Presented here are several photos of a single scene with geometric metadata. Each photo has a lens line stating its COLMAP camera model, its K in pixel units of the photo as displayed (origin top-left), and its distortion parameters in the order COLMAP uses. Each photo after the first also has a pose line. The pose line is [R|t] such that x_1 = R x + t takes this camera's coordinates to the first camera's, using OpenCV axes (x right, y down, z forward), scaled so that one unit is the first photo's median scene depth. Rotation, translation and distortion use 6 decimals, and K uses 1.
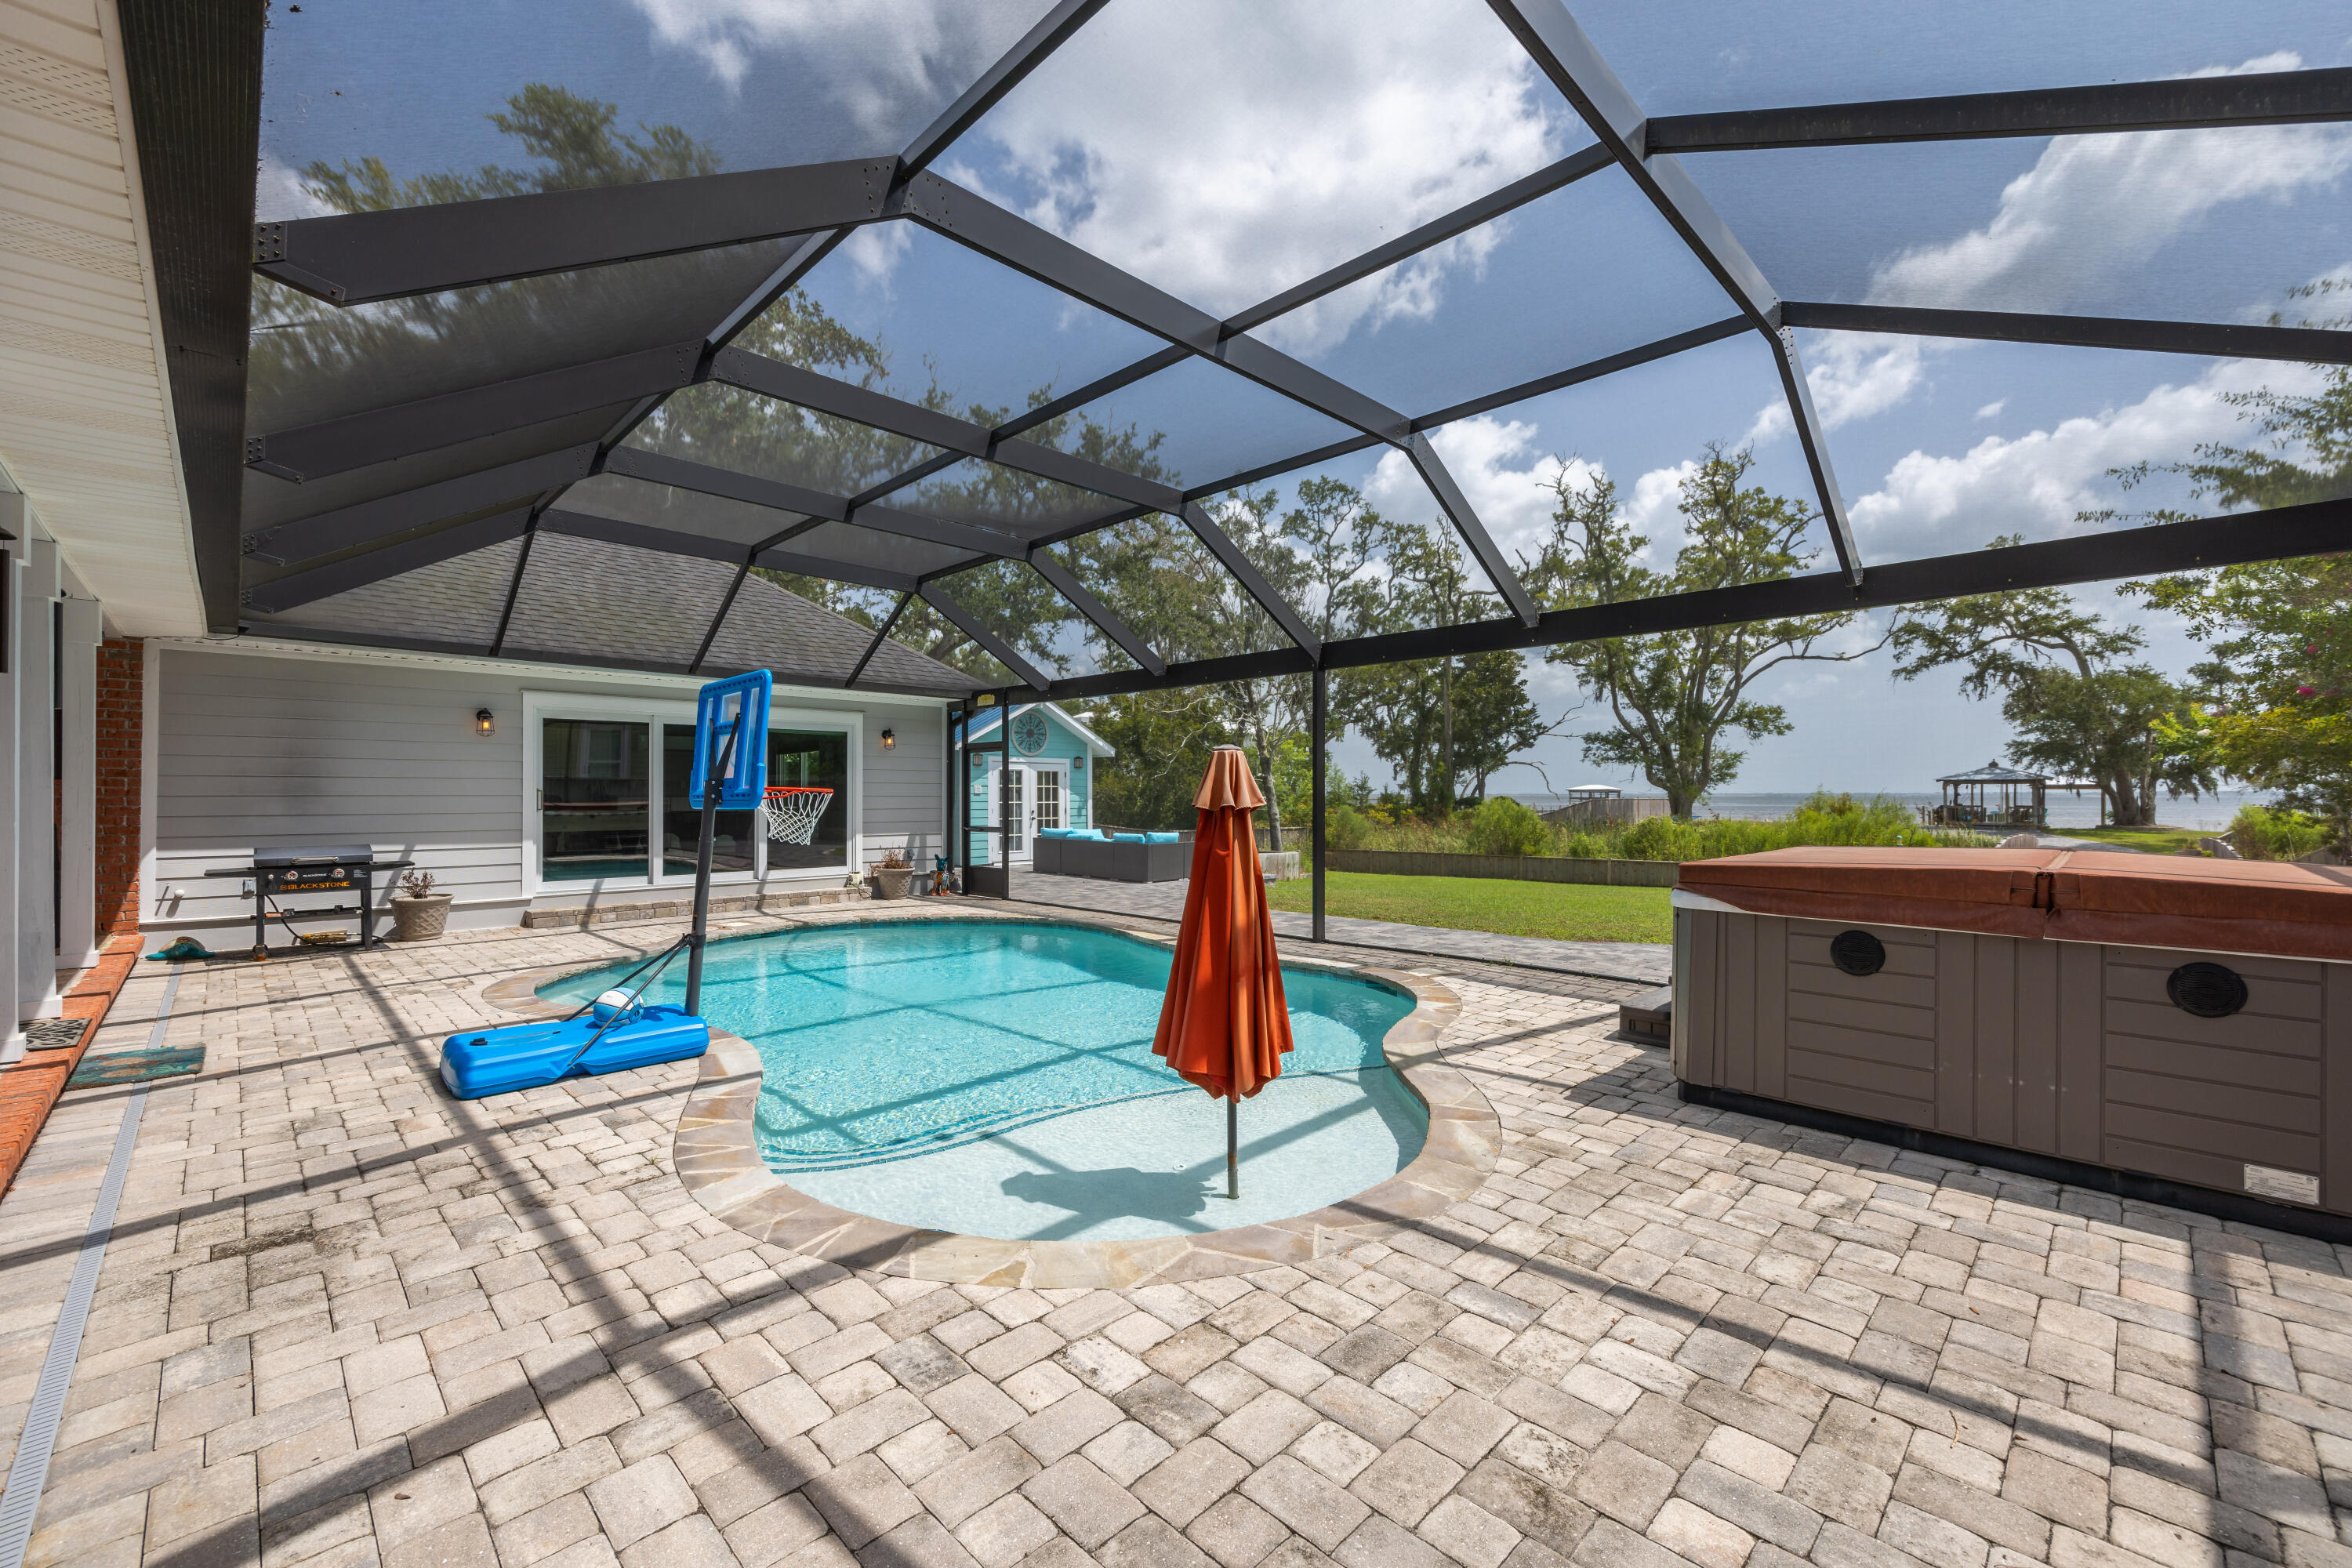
lens RADIAL K [[945.4, 0, 1167.7], [0, 945.4, 787.0], [0, 0, 1]] dist [-0.000361, -0.000125]
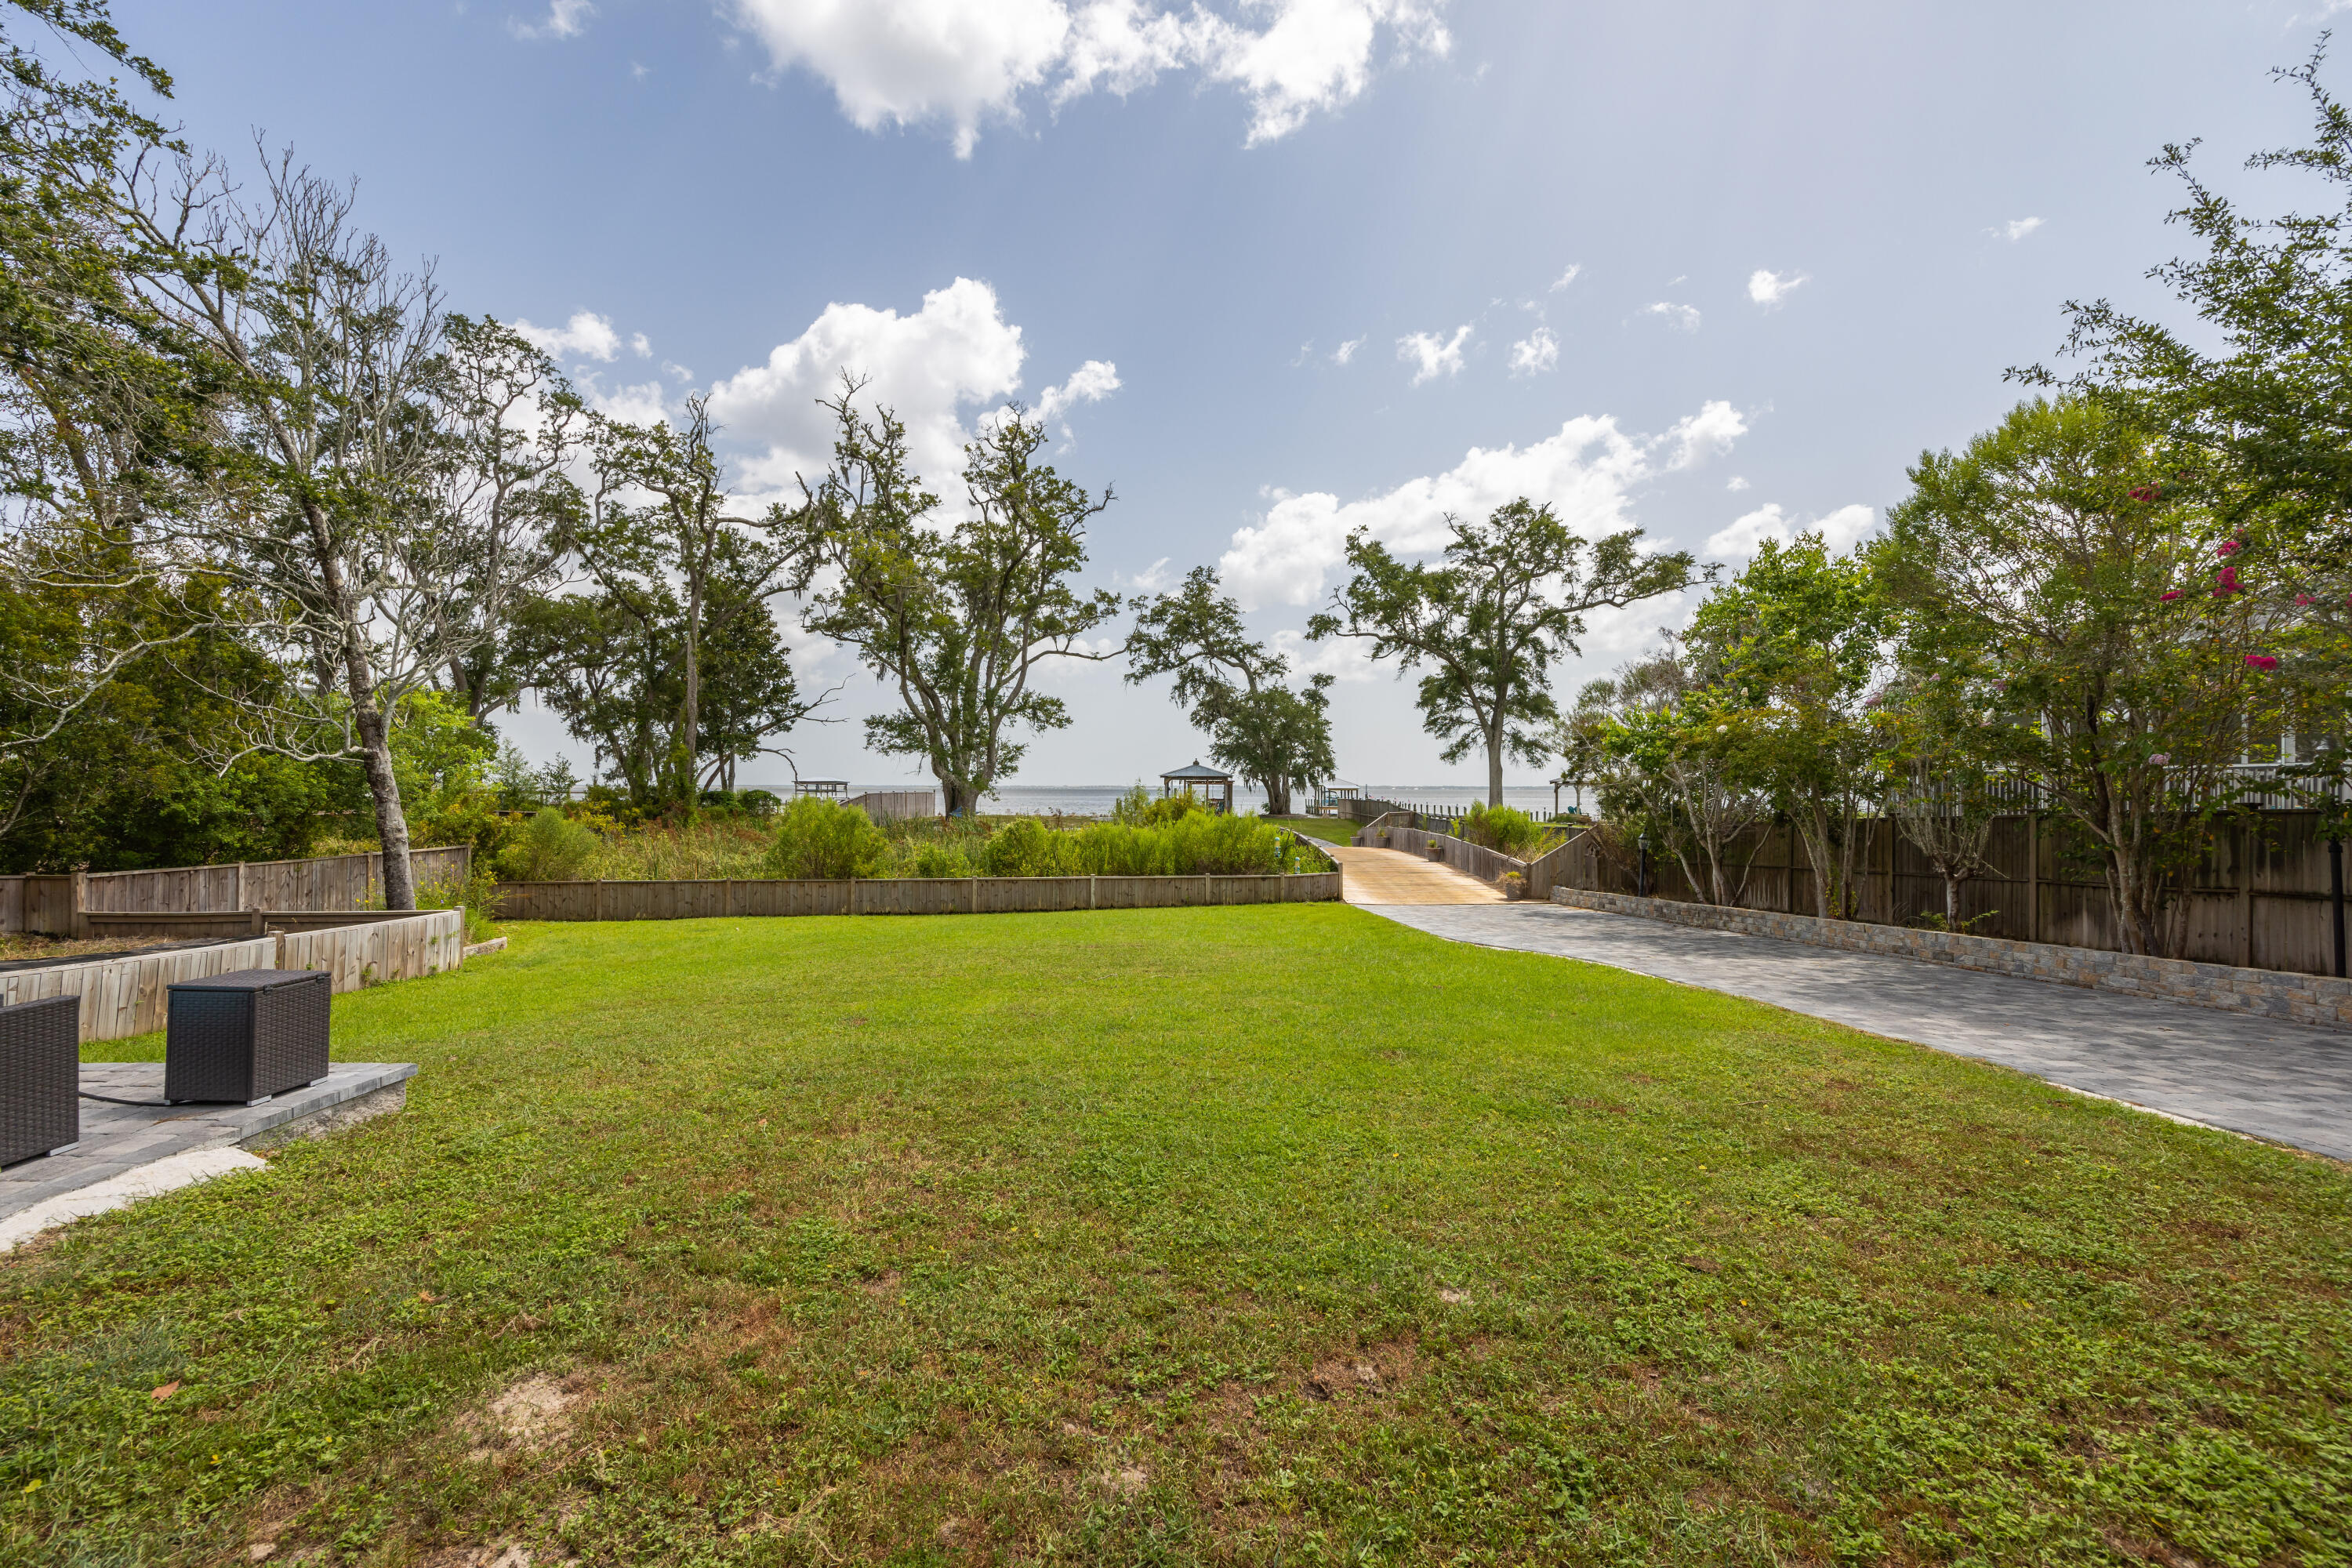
lens RADIAL K [[945.4, 0, 1174.3], [0, 945.4, 785.8], [0, 0, 1]] dist [-0.000361, -0.000125]
pose [[0.693990, 0.003729, 0.719975, 0.058276], [-0.009458, 0.999948, 0.003938, -0.000147], [-0.719922, -0.009542, 0.693989, 0.525355]]
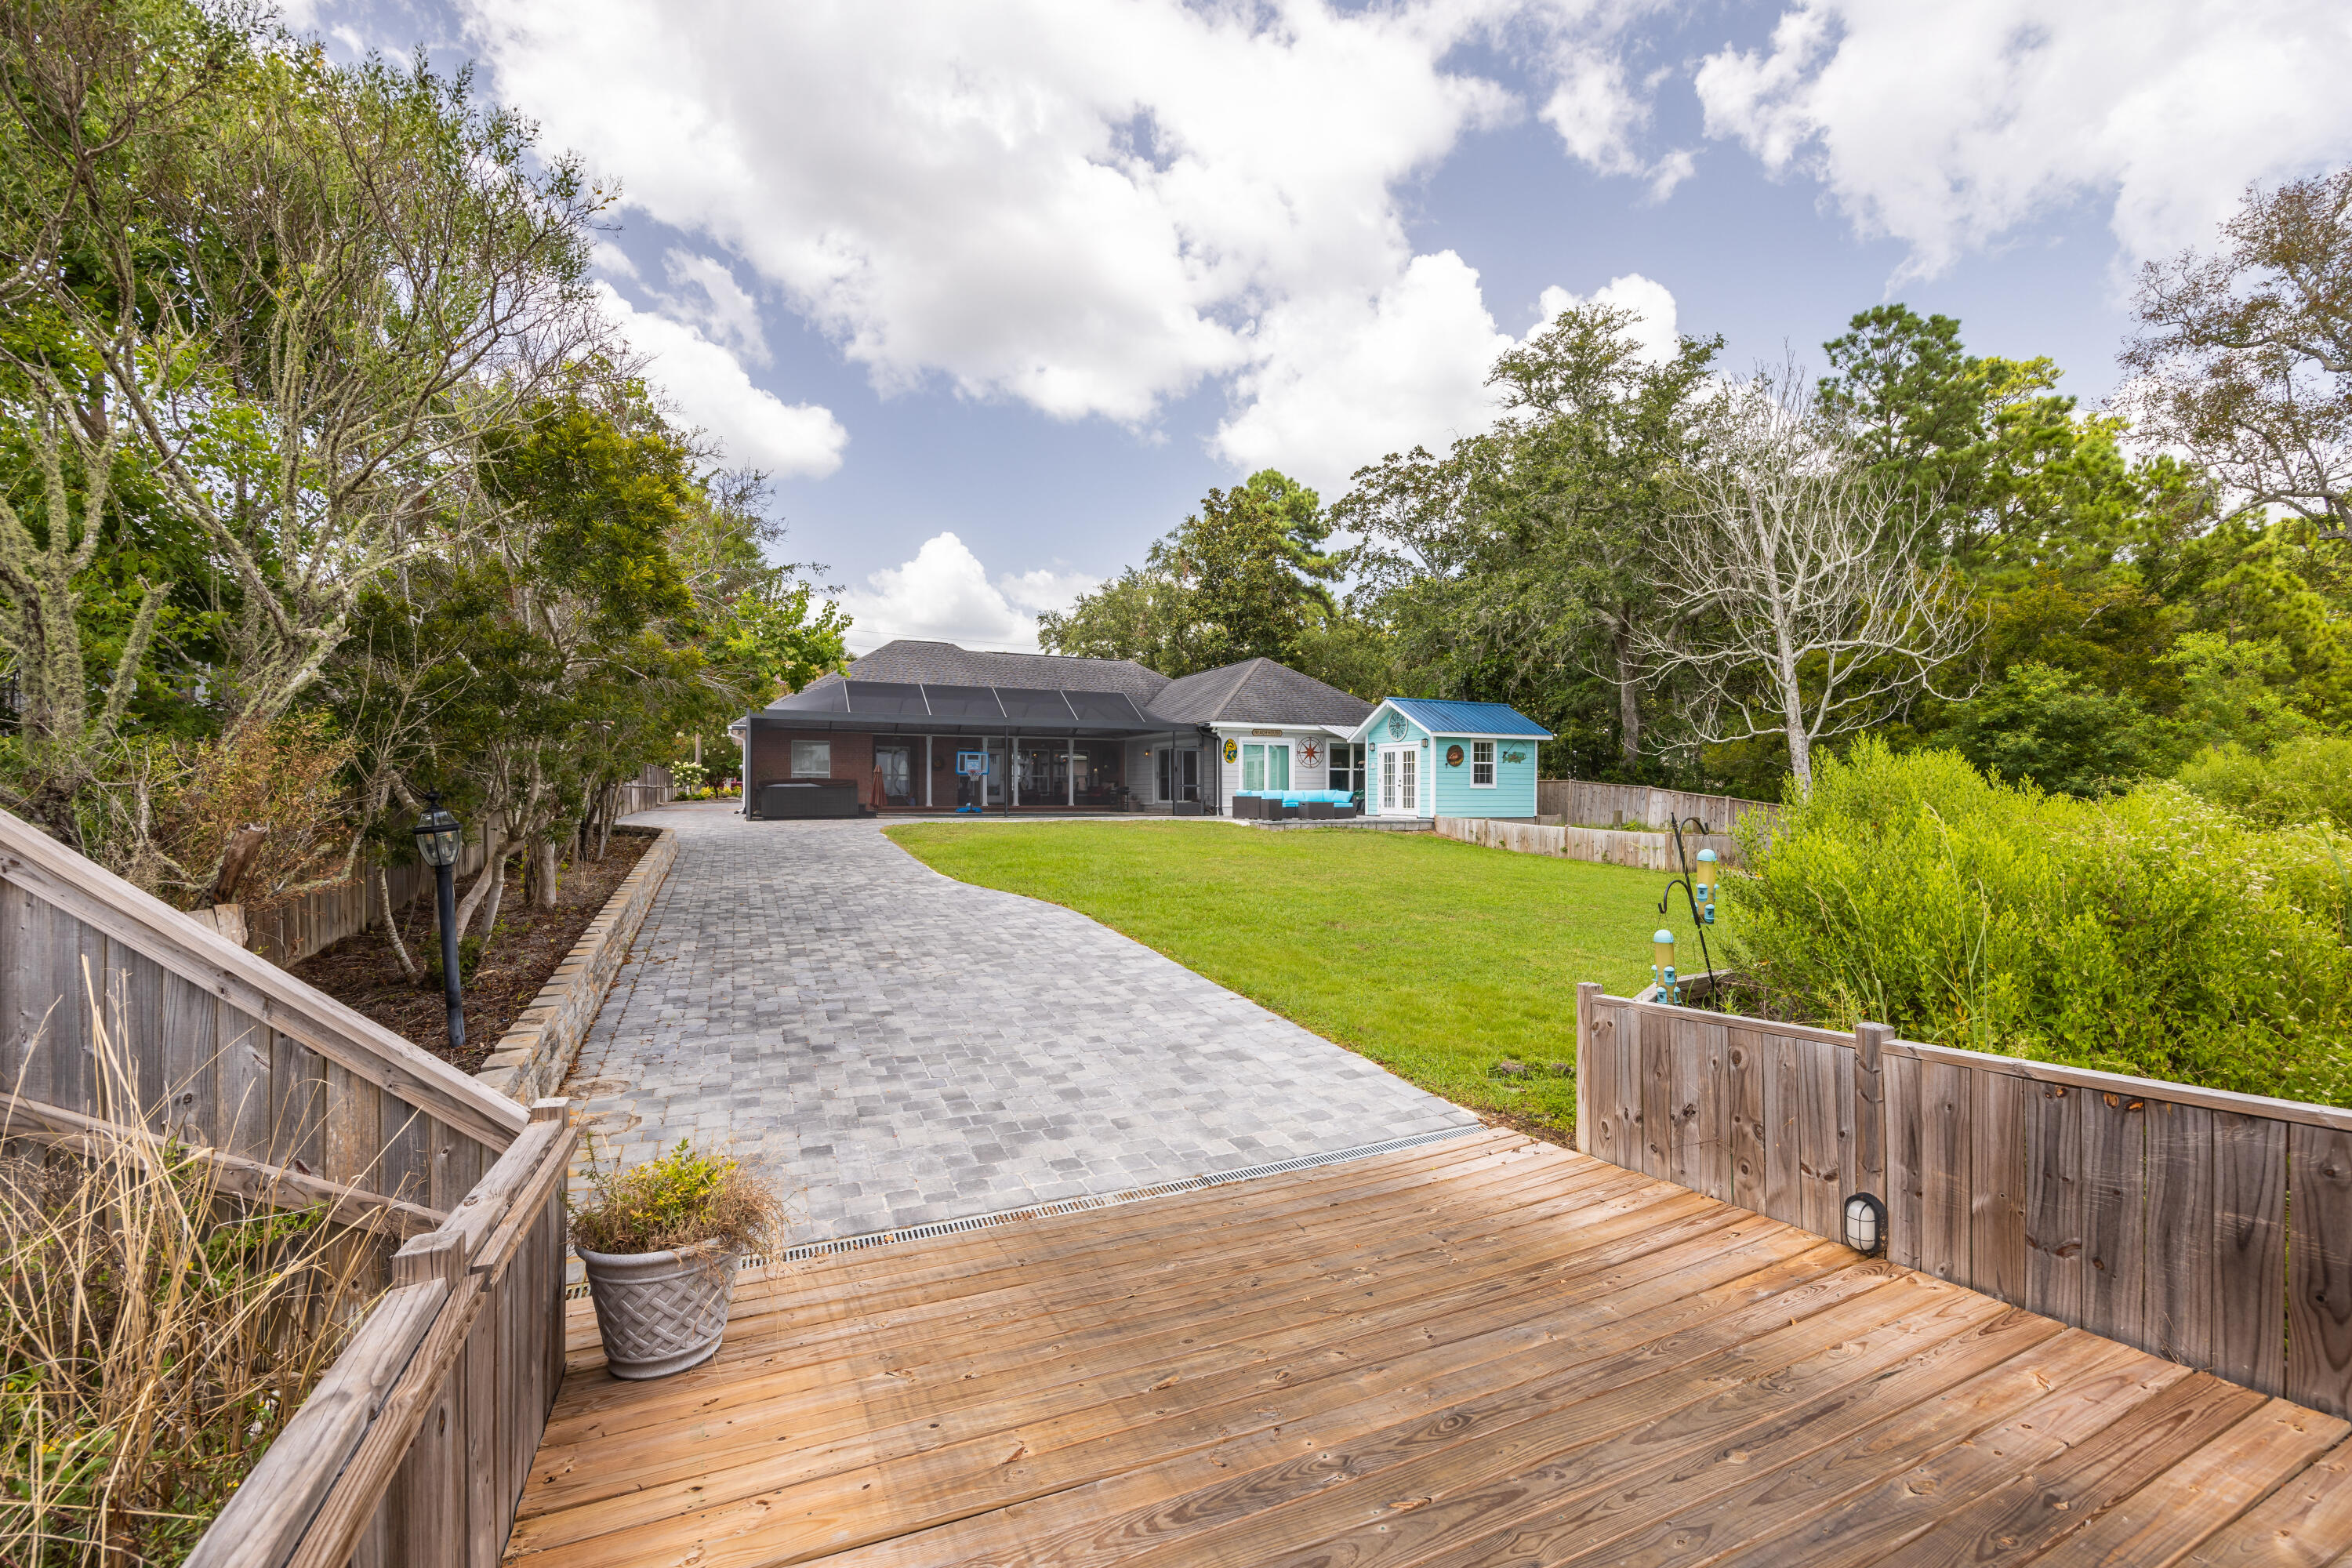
lens RADIAL K [[945.4, 0, 1179.1], [0, 945.4, 792.0], [0, 0, 1]] dist [-0.000361, -0.000125]
pose [[-0.331391, -0.002947, -0.943489, 1.318827], [0.007223, 0.999958, -0.005660, 0.049544], [0.943466, -0.008691, -0.331356, 1.169309]]
